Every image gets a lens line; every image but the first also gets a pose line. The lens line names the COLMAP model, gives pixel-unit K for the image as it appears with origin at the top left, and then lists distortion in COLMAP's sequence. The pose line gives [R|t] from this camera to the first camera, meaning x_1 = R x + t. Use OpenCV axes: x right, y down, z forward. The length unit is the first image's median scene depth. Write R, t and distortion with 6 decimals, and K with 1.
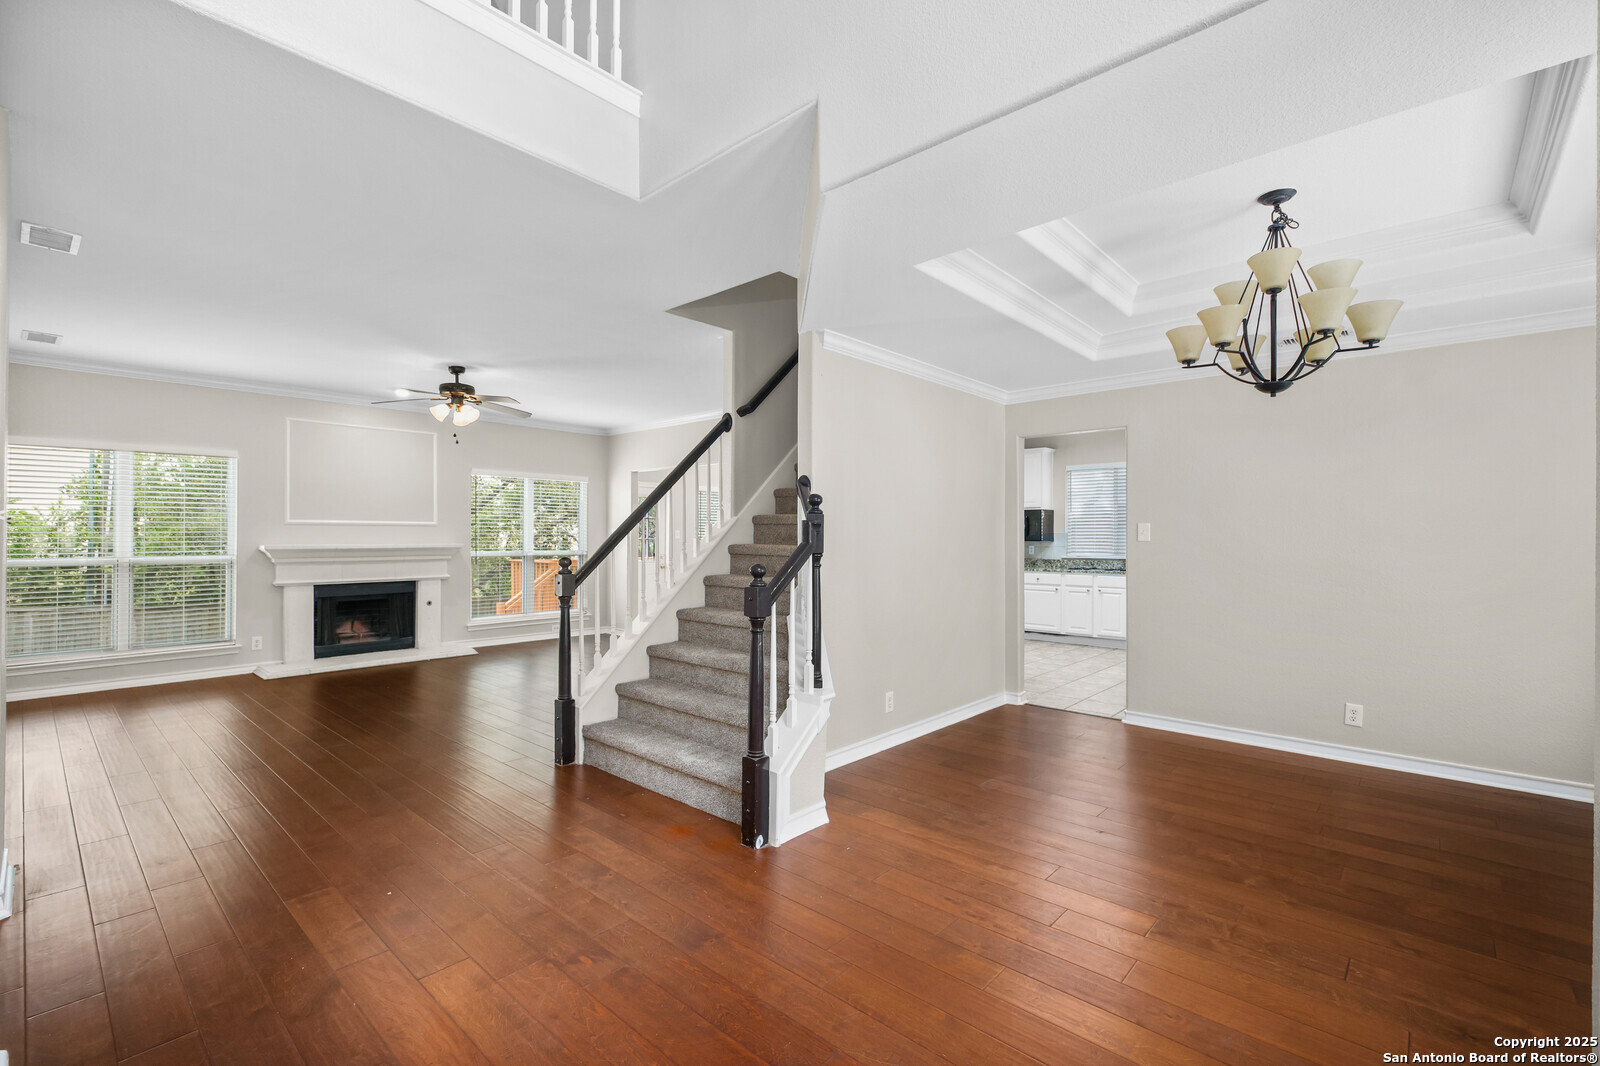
lens RADIAL K [[696.1, 0, 791.4], [0, 696.1, 530.4], [0, 0, 1]] dist [0.000664, 0.000474]
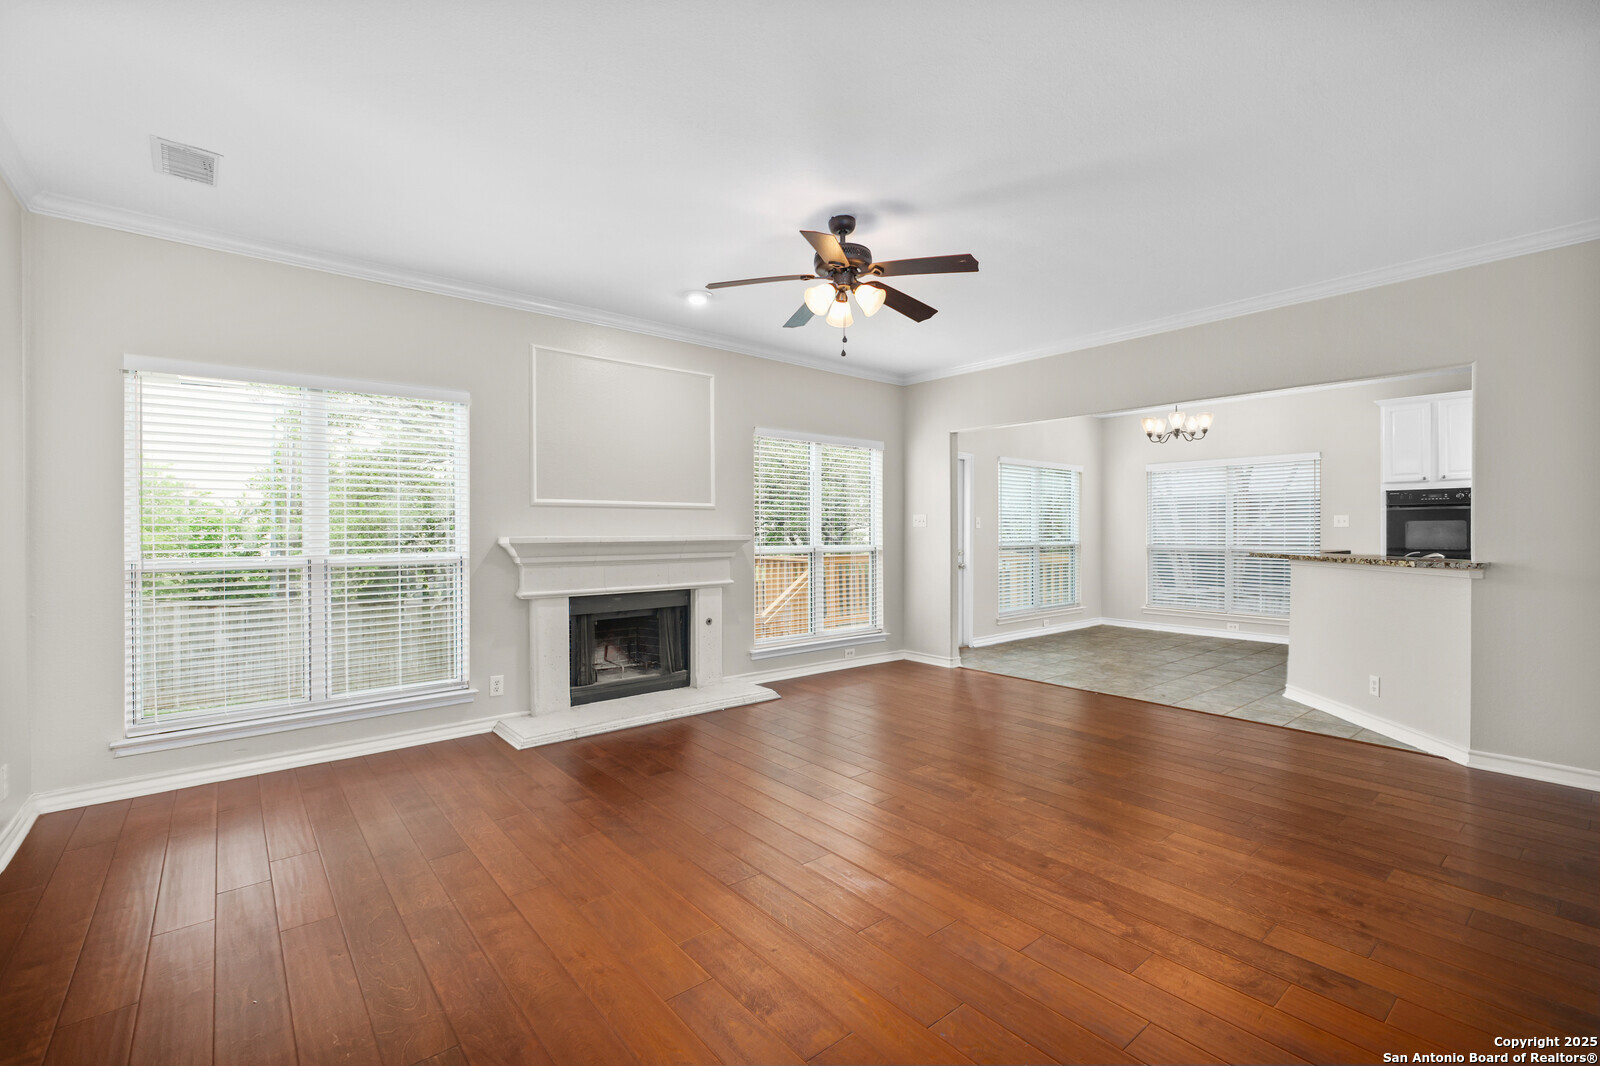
lens RADIAL K [[696.1, 0, 791.7], [0, 696.1, 529.2], [0, 0, 1]] dist [0.000664, 0.000474]
pose [[0.989052, -0.004780, -0.147493, -0.364918], [0.005771, 0.999964, 0.006294, 0.010525], [0.147457, -0.007076, 0.989043, 0.361668]]
